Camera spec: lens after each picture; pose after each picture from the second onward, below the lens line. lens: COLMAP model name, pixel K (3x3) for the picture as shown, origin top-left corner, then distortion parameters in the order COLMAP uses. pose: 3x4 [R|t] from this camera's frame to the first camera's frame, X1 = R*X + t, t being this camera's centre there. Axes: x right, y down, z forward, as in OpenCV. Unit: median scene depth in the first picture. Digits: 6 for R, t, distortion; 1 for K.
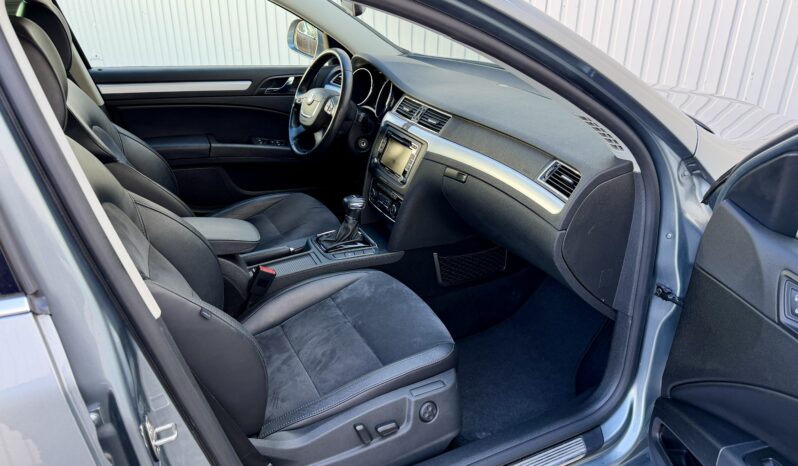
lens RADIAL K [[593.8, 0, 399.0], [0, 593.8, 233.0], [0, 0, 1]] dist [0.128817, -0.226122]
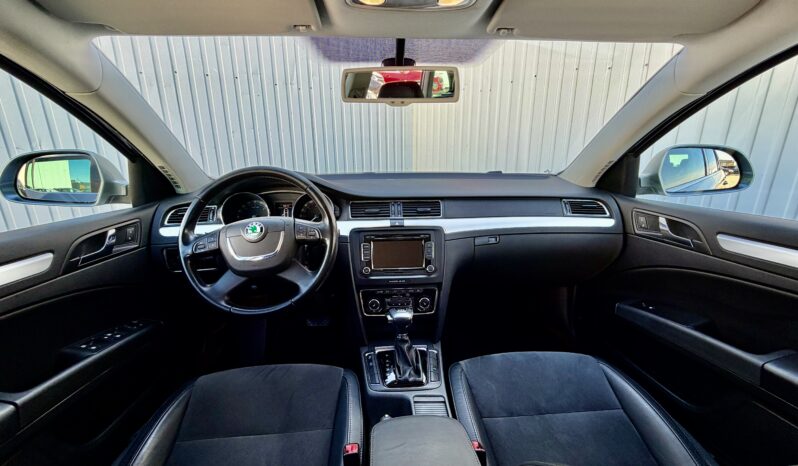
lens RADIAL K [[315.6, 0, 386.0], [0, 315.6, 234.2], [0, 0, 1]] dist [-0.000426, -0.000006]
pose [[0.381441, -0.264333, 0.885794, -0.454365], [0.395342, 0.912835, 0.102160, -0.214022], [-0.835588, 0.311223, 0.452695, 0.742609]]
